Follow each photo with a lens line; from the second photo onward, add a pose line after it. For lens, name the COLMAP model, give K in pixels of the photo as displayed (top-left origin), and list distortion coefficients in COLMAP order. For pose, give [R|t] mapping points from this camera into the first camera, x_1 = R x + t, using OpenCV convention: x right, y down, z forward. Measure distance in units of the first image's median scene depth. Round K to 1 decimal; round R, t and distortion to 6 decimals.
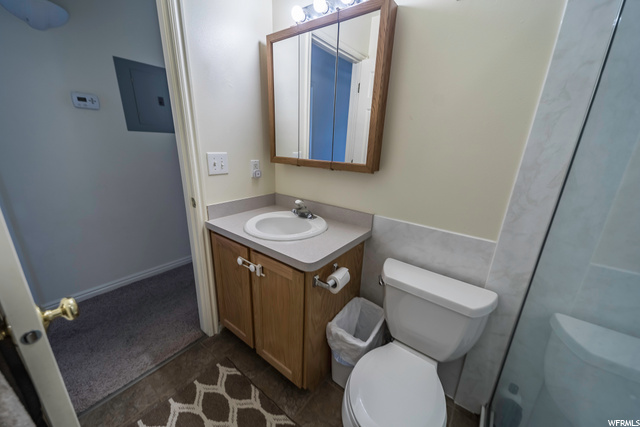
lens RADIAL K [[239.0, 0, 318.6], [0, 239.0, 215.9], [0, 0, 1]] dist [0.044847, -0.015830]
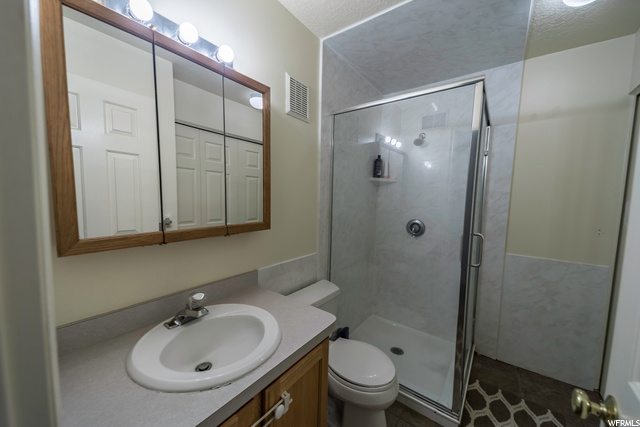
lens RADIAL K [[239.0, 0, 318.6], [0, 239.0, 215.9], [0, 0, 1]] dist [0.044847, -0.015830]
pose [[-0.019816, -0.105879, 0.994182, -0.818656], [0.290600, 0.950837, 0.107055, -0.276302], [-0.956639, 0.291031, 0.011927, 0.749301]]
